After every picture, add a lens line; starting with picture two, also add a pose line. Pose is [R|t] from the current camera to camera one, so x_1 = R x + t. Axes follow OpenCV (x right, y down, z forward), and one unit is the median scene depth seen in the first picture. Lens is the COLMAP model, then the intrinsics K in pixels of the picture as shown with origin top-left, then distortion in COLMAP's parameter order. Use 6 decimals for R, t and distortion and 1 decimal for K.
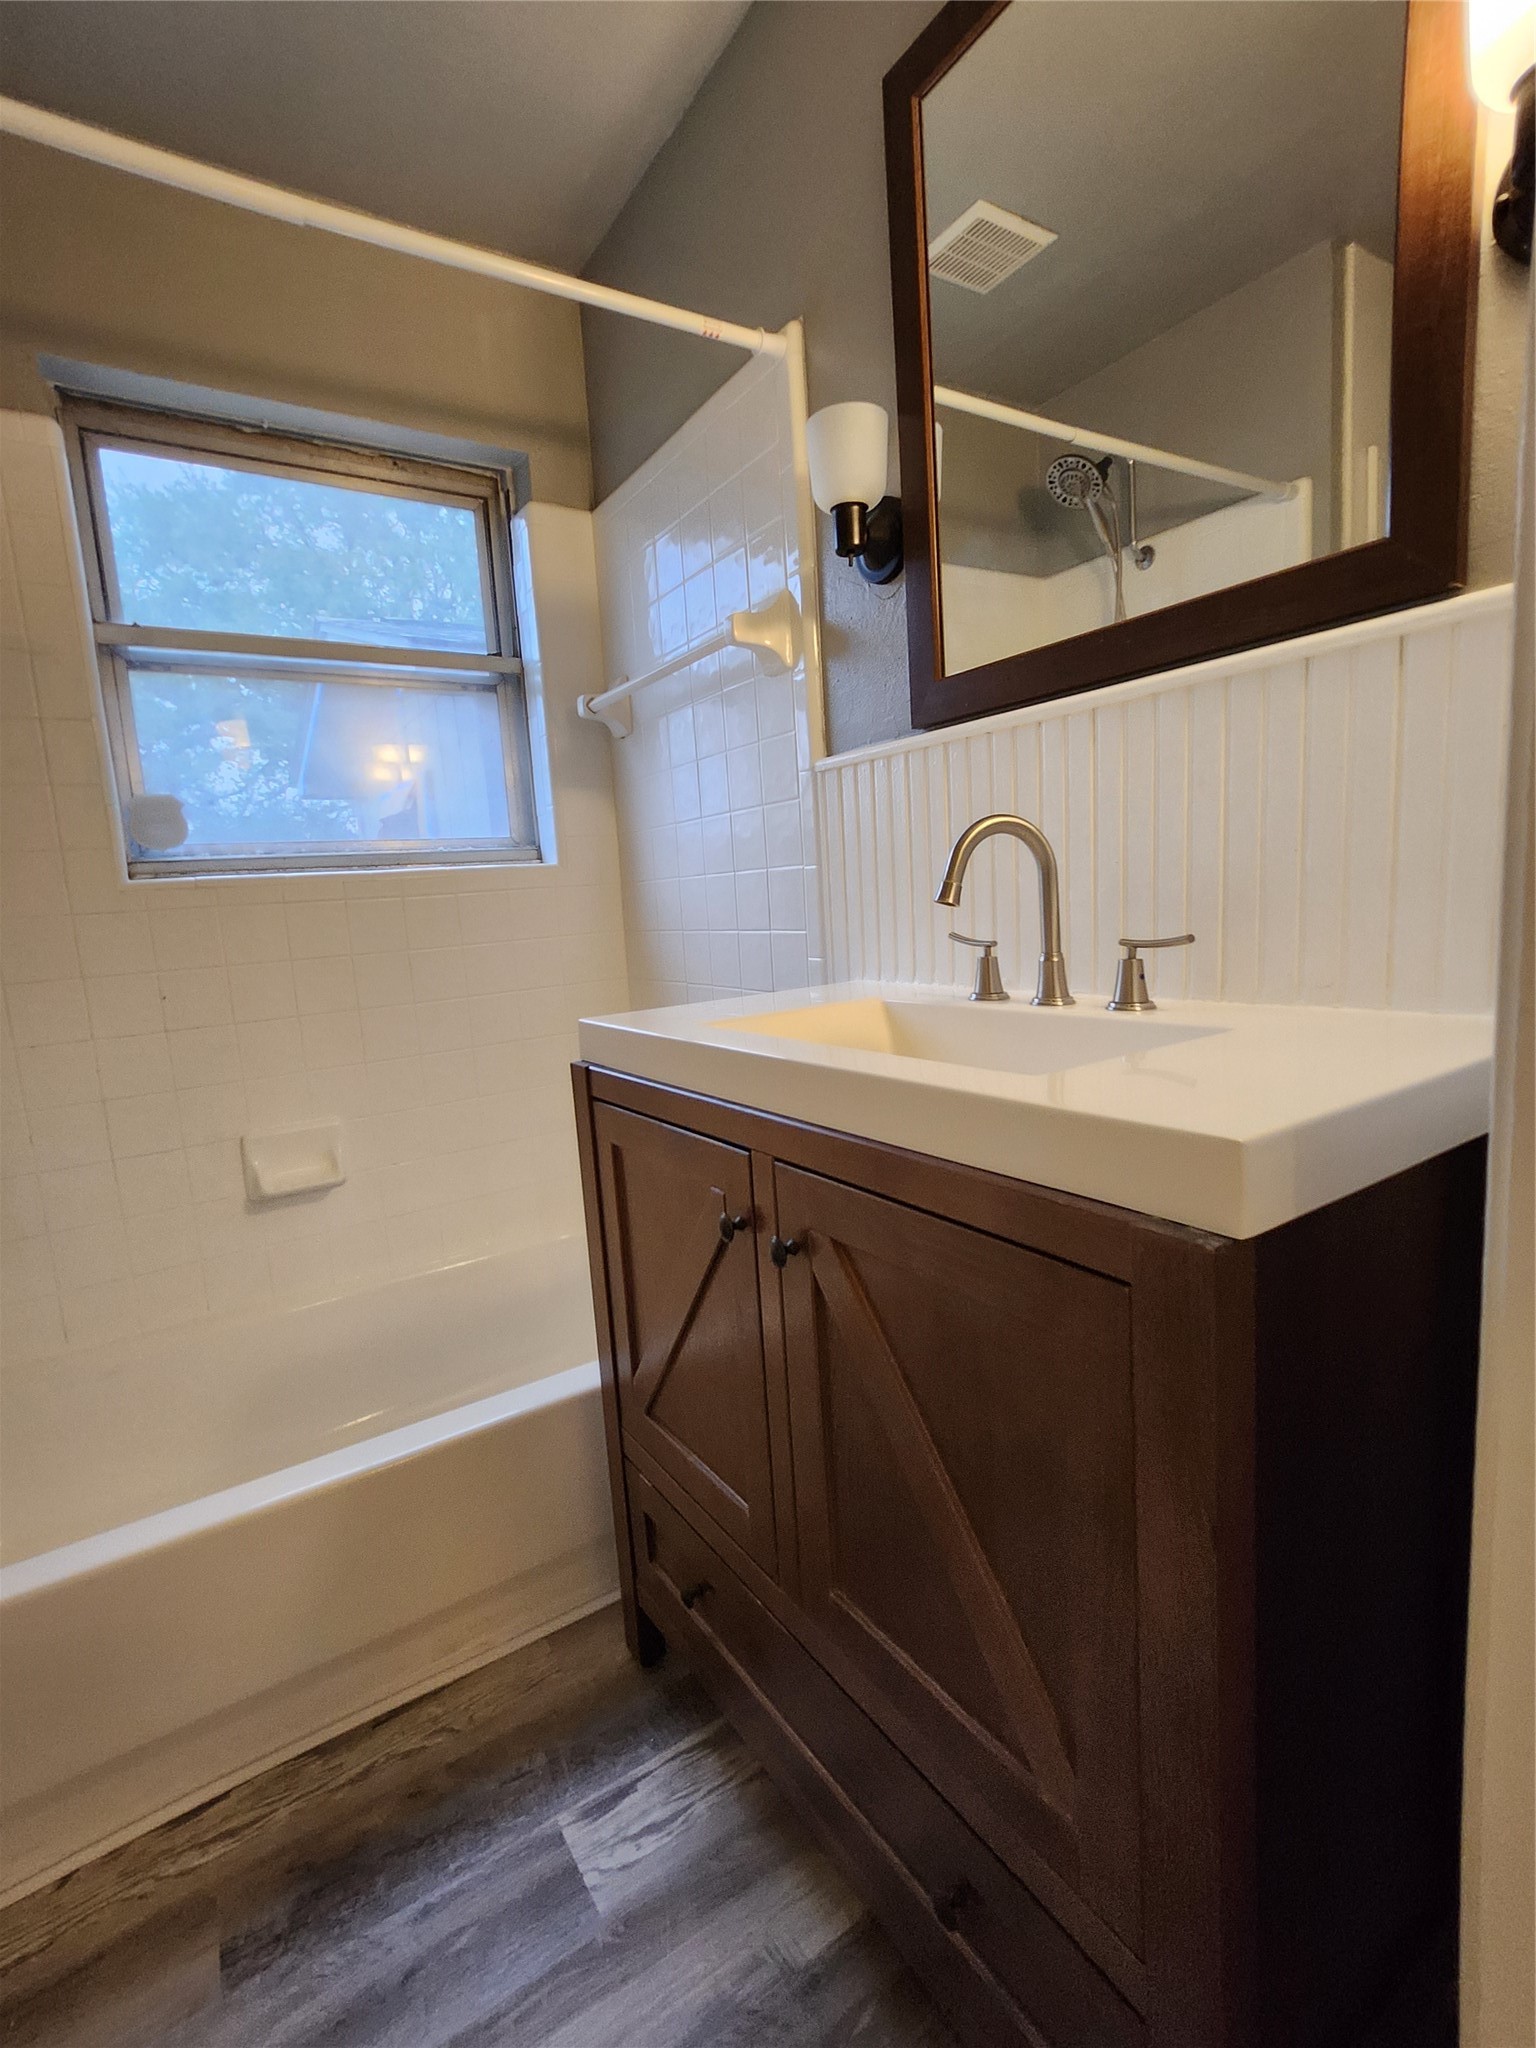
lens RADIAL K [[938.3, 0, 753.7], [0, 938.3, 1024.6], [0, 0, 1]] dist [-0.005704, 0.003701]
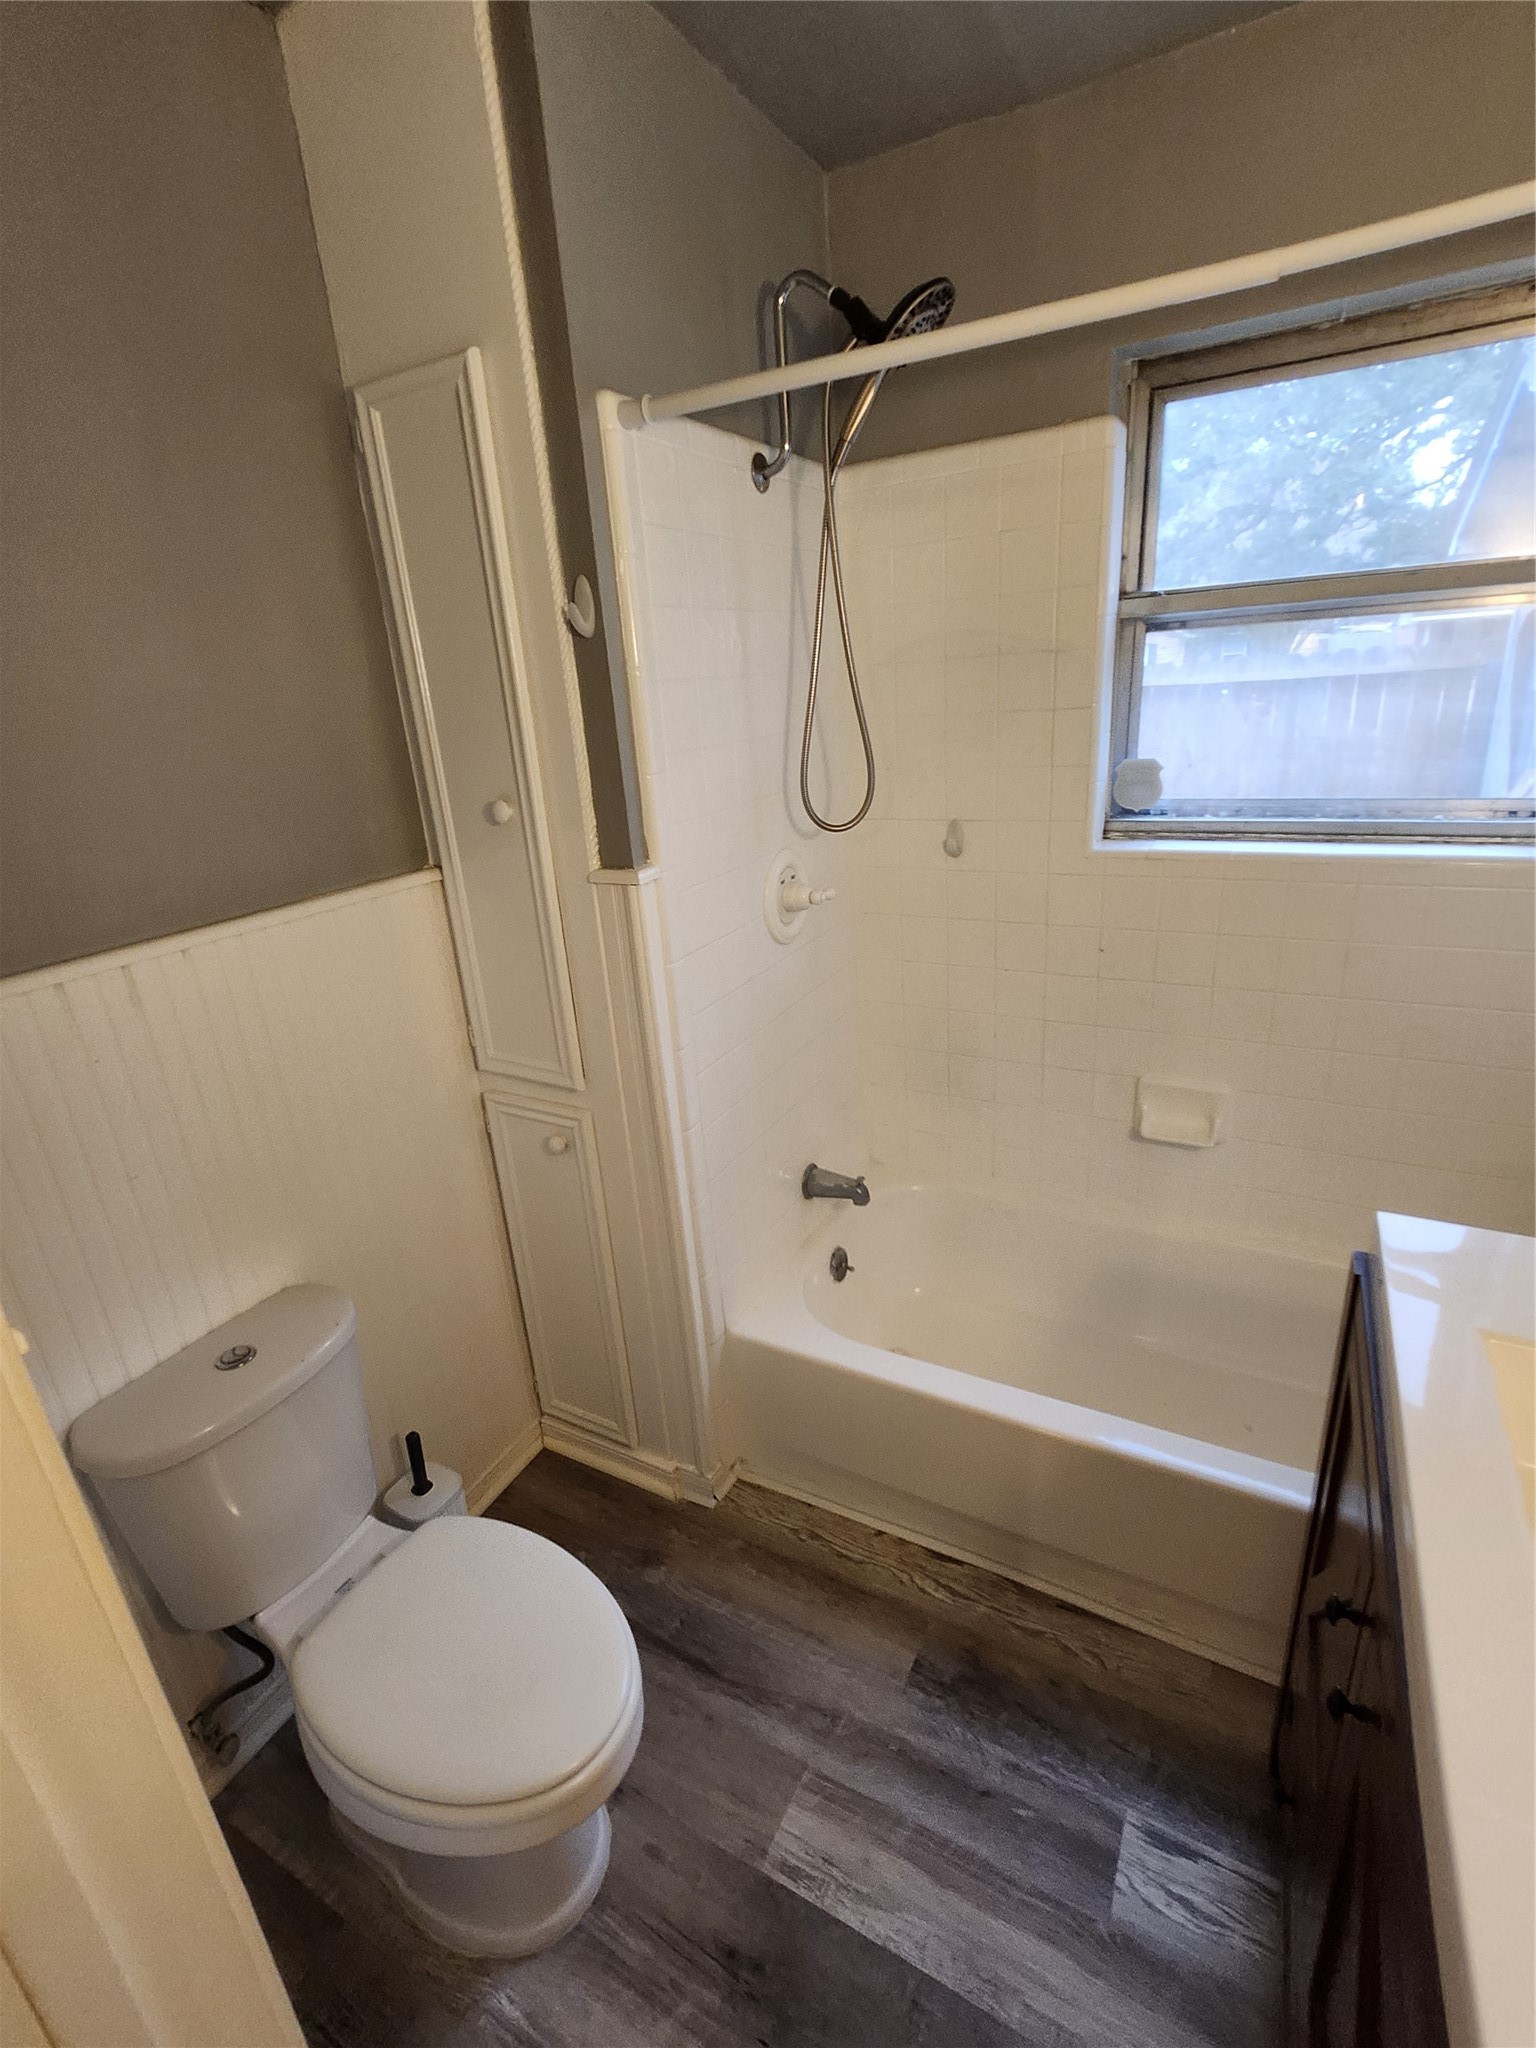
lens RADIAL K [[938.3, 0, 760.4], [0, 938.3, 1015.1], [0, 0, 1]] dist [-0.005704, 0.003701]
pose [[0.484714, 0.323212, -0.812765, 0.205621], [-0.083279, 0.942054, 0.324961, -0.456105], [0.870699, -0.089827, 0.483543, 0.105036]]
